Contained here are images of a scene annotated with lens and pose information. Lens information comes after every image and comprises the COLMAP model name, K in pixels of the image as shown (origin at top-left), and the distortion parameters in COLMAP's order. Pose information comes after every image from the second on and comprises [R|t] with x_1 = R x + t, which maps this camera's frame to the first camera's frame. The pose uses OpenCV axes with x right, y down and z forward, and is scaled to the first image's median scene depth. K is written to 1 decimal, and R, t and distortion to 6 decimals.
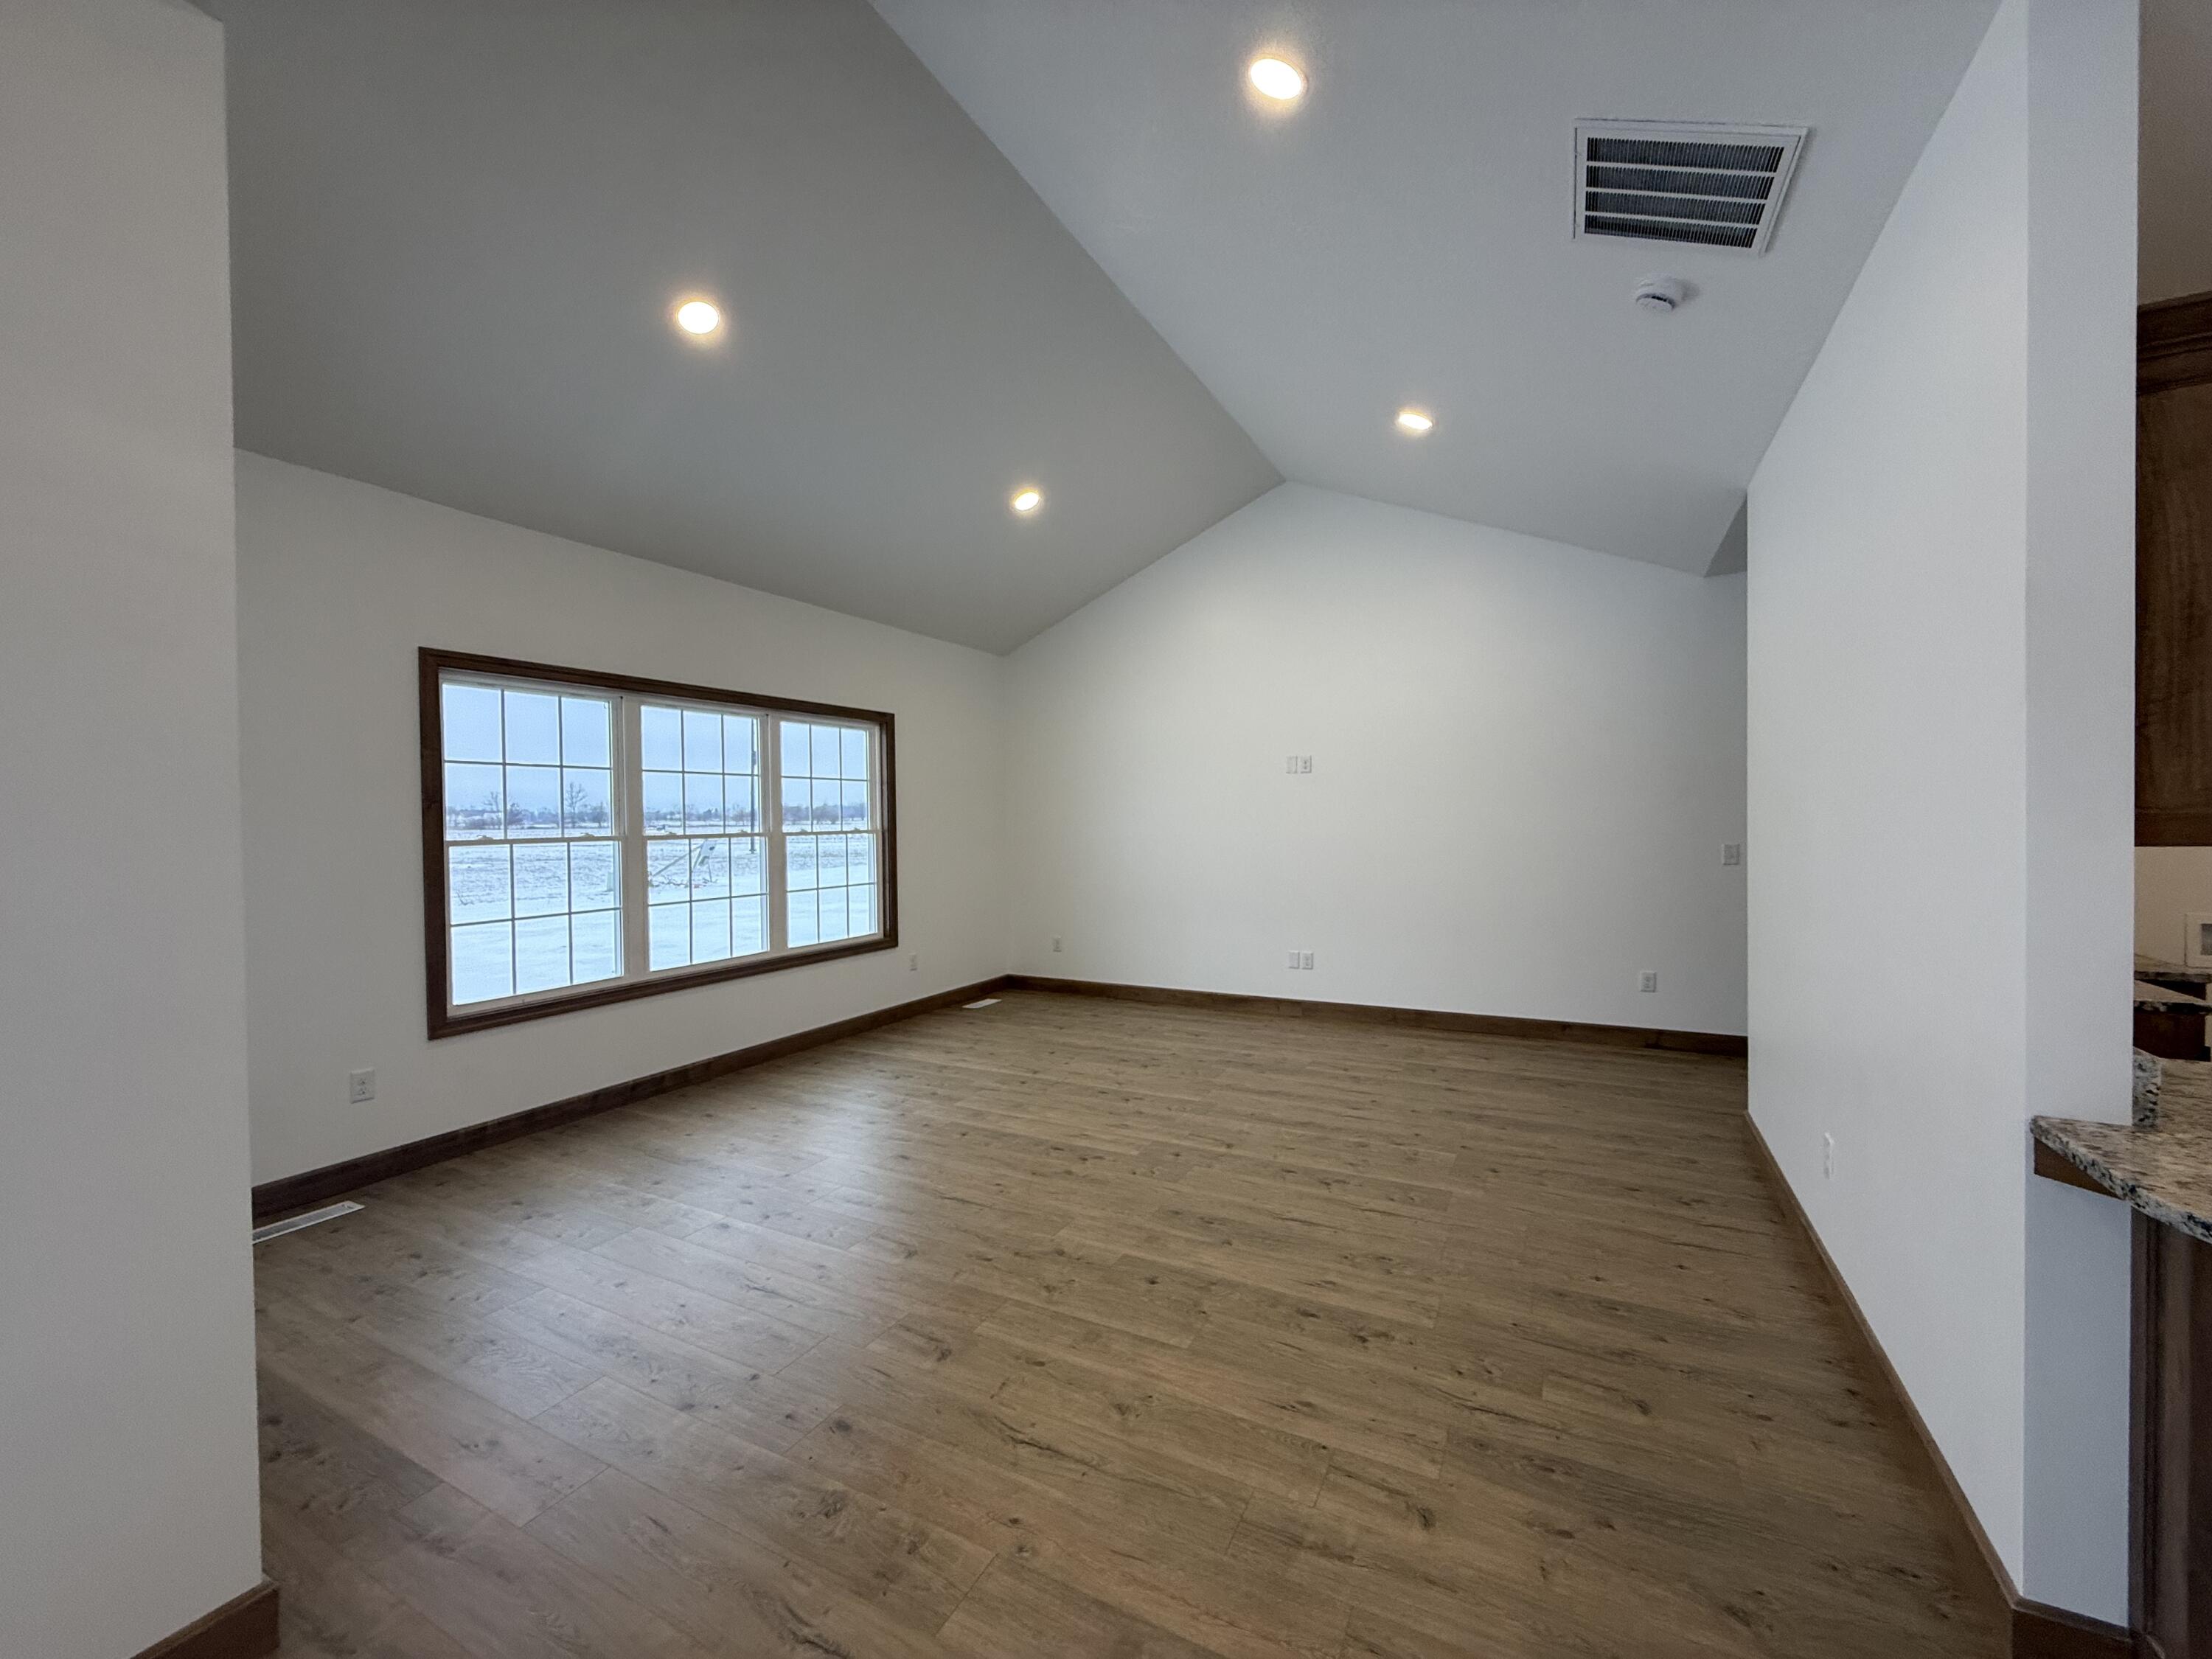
lens RADIAL K [[880.8, 0, 1099.6], [0, 880.8, 828.4], [0, 0, 1]] dist [-0.000073, 0.000245]
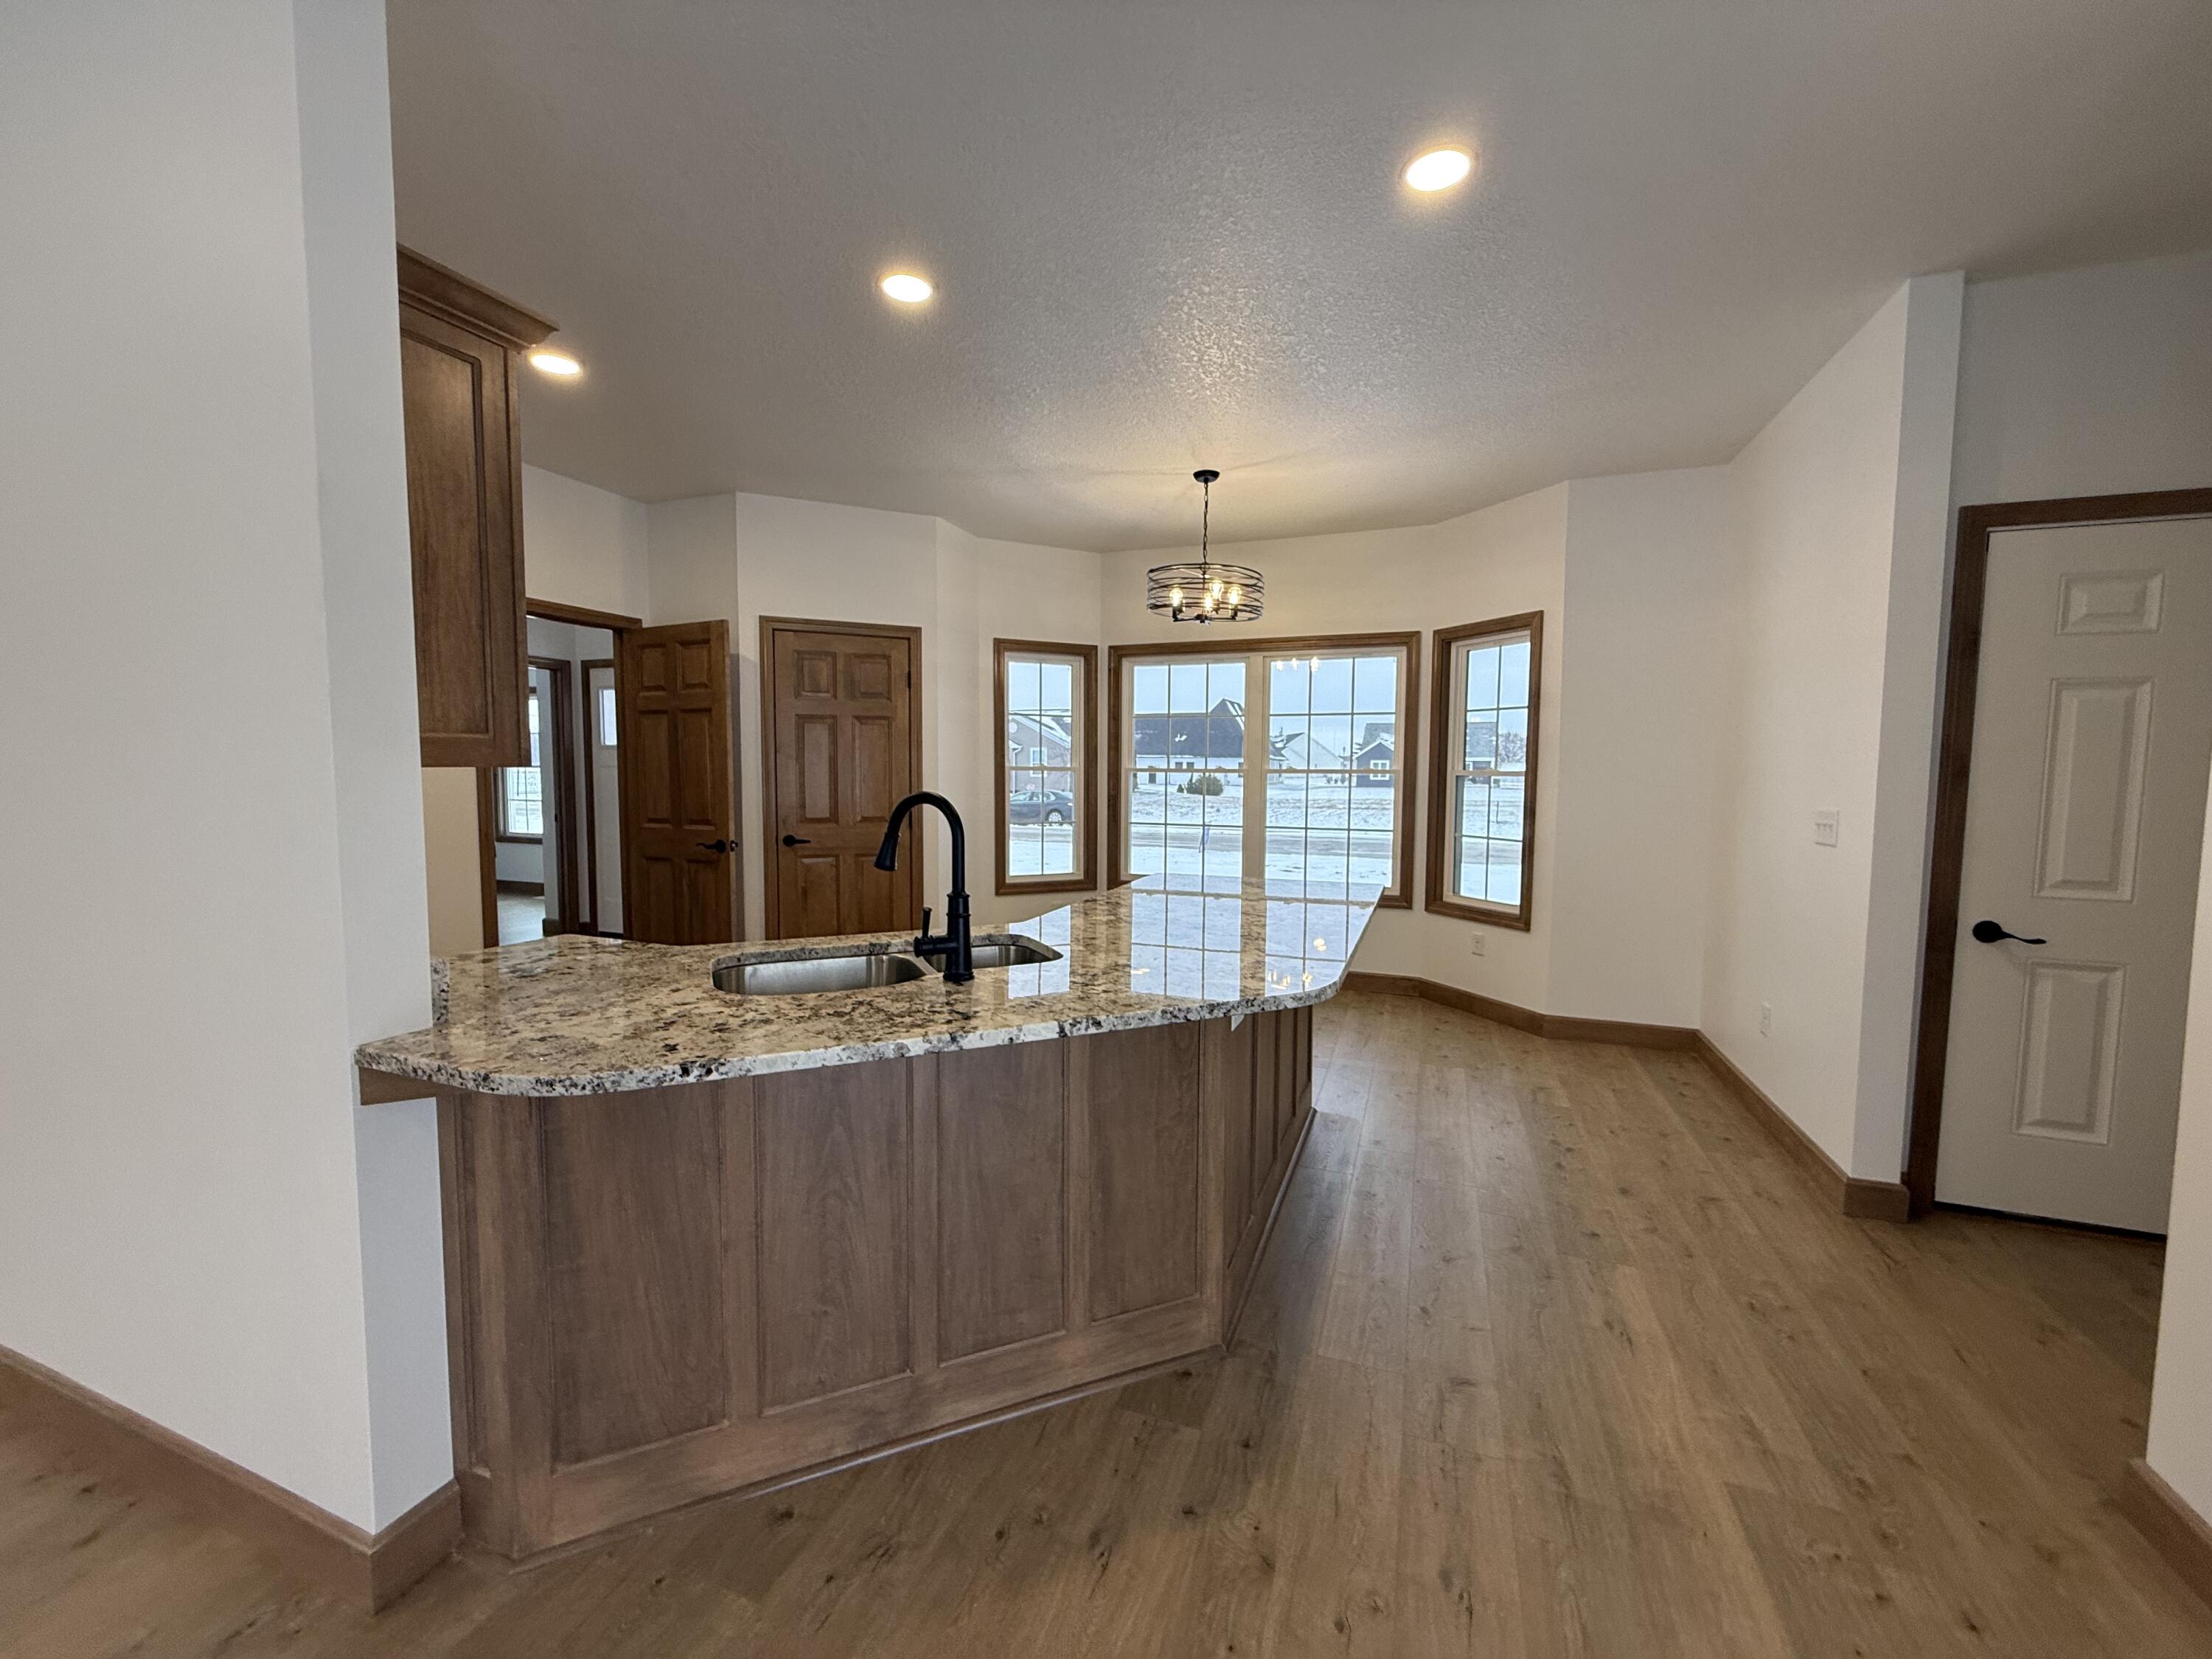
lens RADIAL K [[880.8, 0, 1102.4], [0, 880.8, 833.5], [0, 0, 1]] dist [-0.000073, 0.000245]
pose [[-0.127243, -0.059670, 0.990075, 0.008627], [0.005679, 0.998129, 0.060886, 0.014665], [-0.991855, 0.013370, -0.126666, 0.109274]]
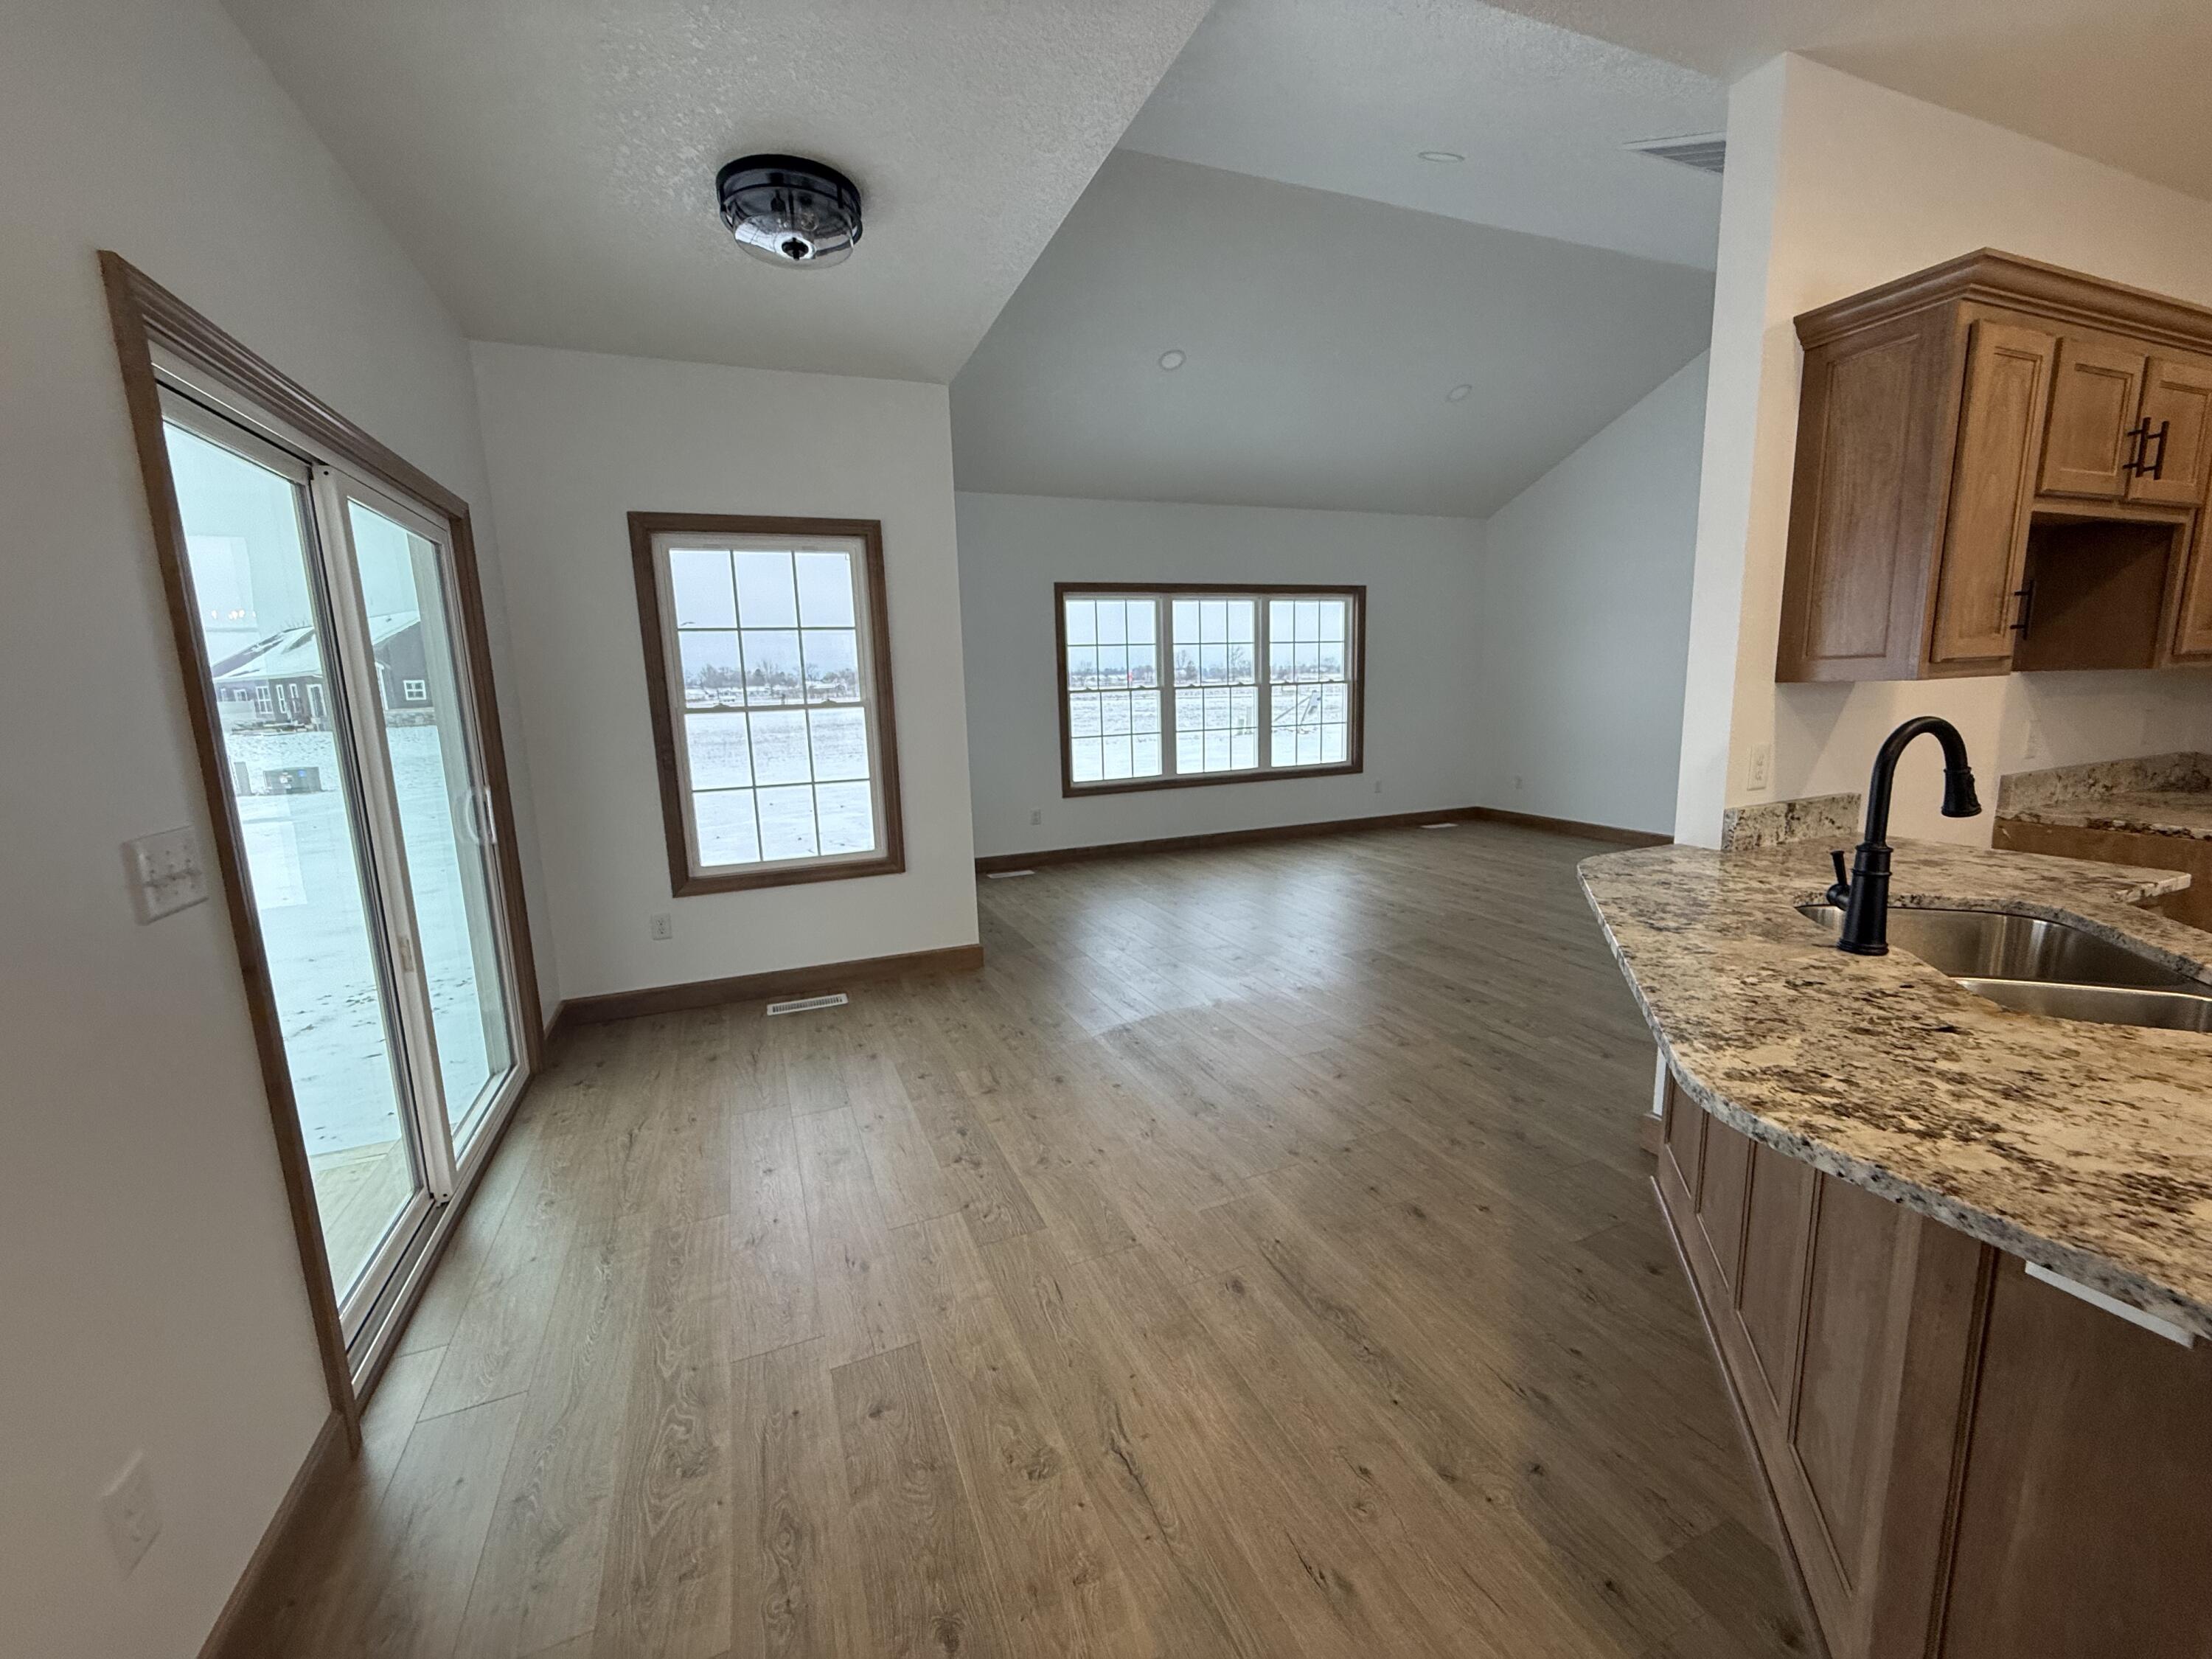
lens RADIAL K [[880.8, 0, 1098.0], [0, 880.8, 831.5], [0, 0, 1]] dist [-0.000073, 0.000245]
pose [[0.769512, 0.094968, -0.631531, 0.438278], [0.014141, 0.986105, 0.165519, 0.002053], [0.638475, -0.136299, 0.757477, -0.343200]]
